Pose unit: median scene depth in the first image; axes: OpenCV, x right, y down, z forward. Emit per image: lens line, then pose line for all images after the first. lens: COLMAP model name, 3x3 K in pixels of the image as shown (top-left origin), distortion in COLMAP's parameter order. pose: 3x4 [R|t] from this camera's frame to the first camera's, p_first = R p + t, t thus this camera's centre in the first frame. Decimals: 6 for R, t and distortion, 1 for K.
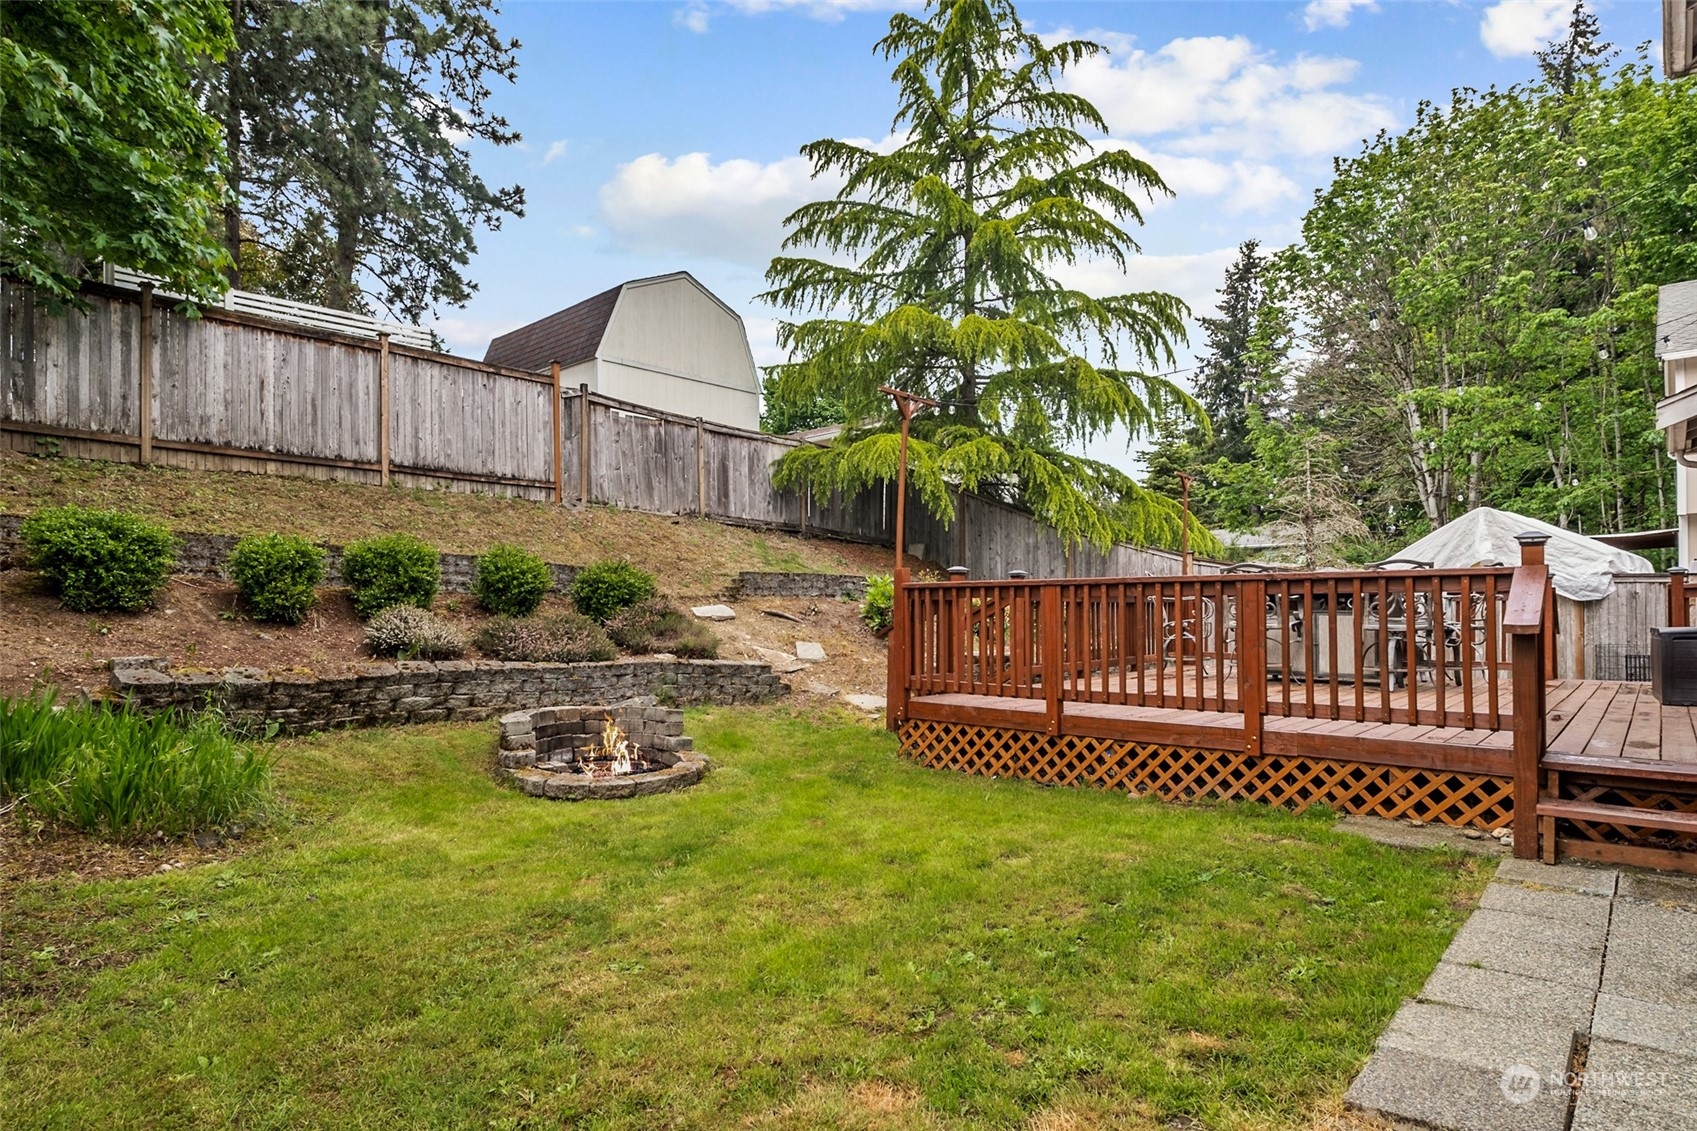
lens RADIAL K [[928.4, 0, 849.9], [0, 928.4, 602.3], [0, 0, 1]] dist [-0.002915, 0.004503]
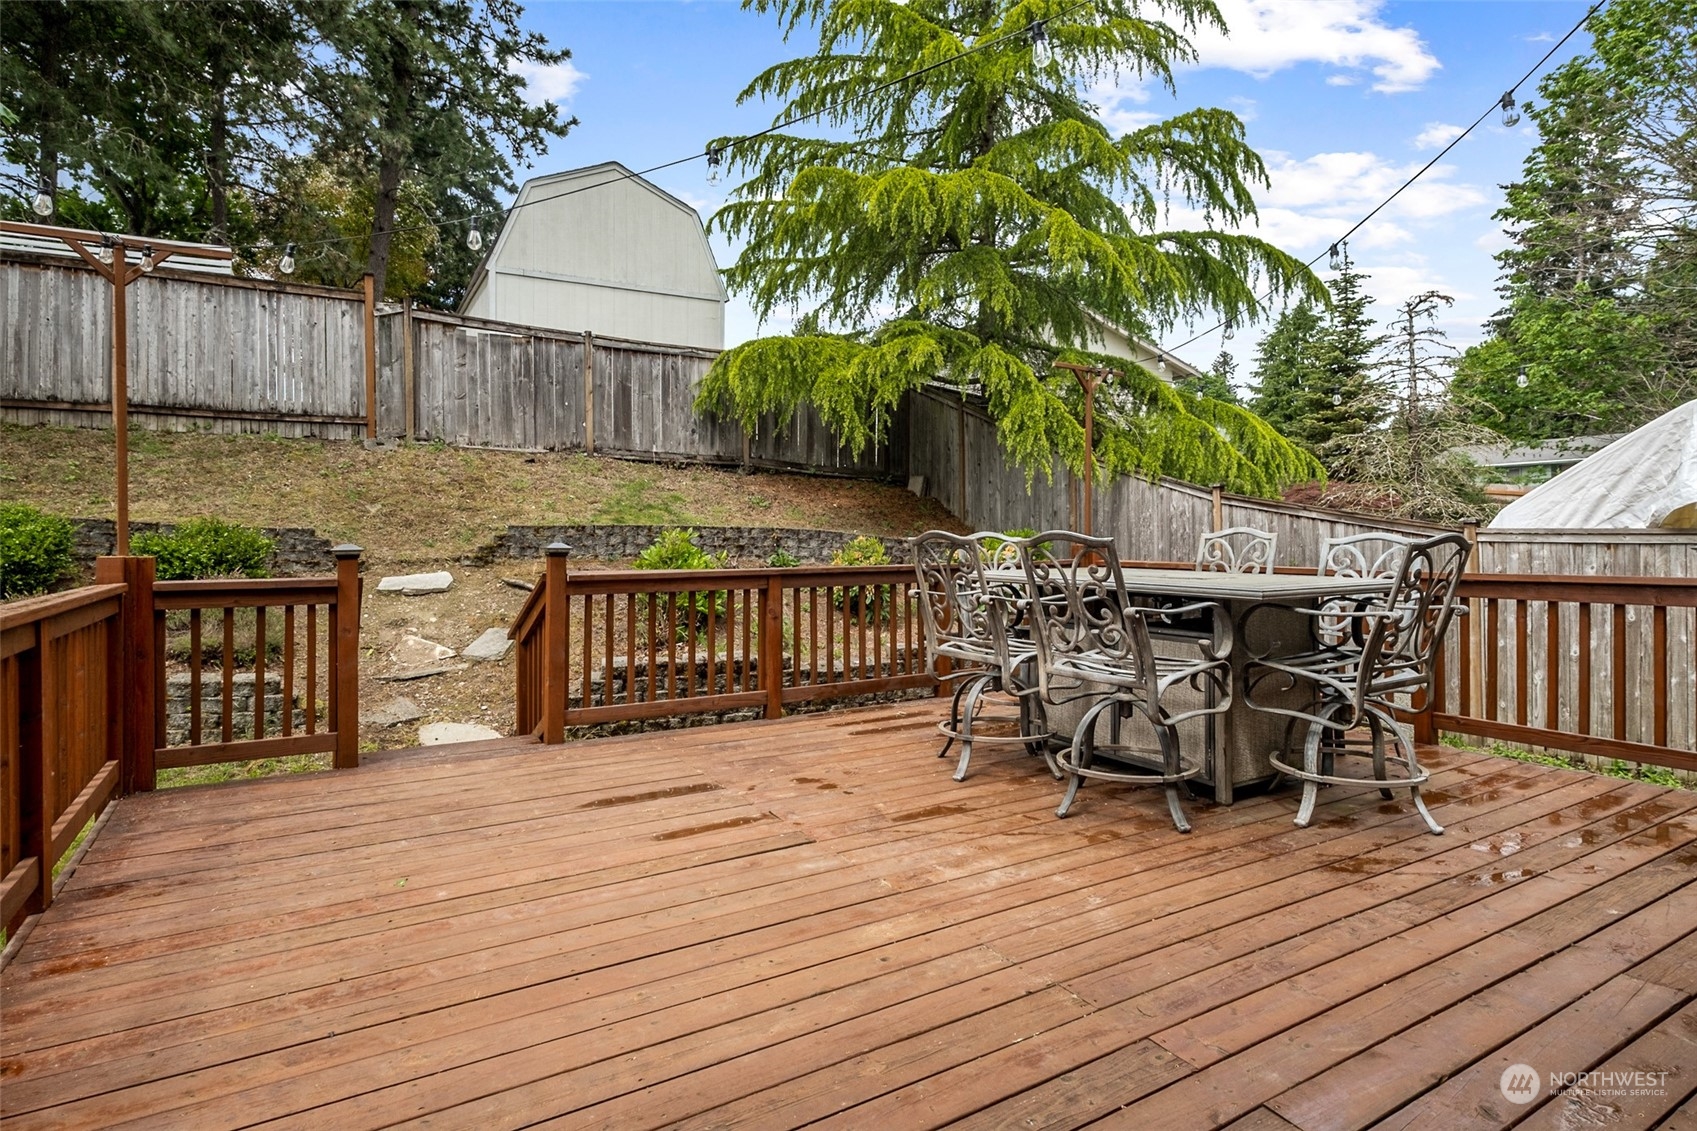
lens RADIAL K [[928.4, 0, 848.1], [0, 928.4, 514.9], [0, 0, 1]] dist [-0.002915, 0.004503]
pose [[0.957827, -0.007802, -0.287239, 0.344238], [0.003729, 0.999885, -0.014726, -0.027832], [0.287321, 0.013033, 0.957746, 0.331241]]
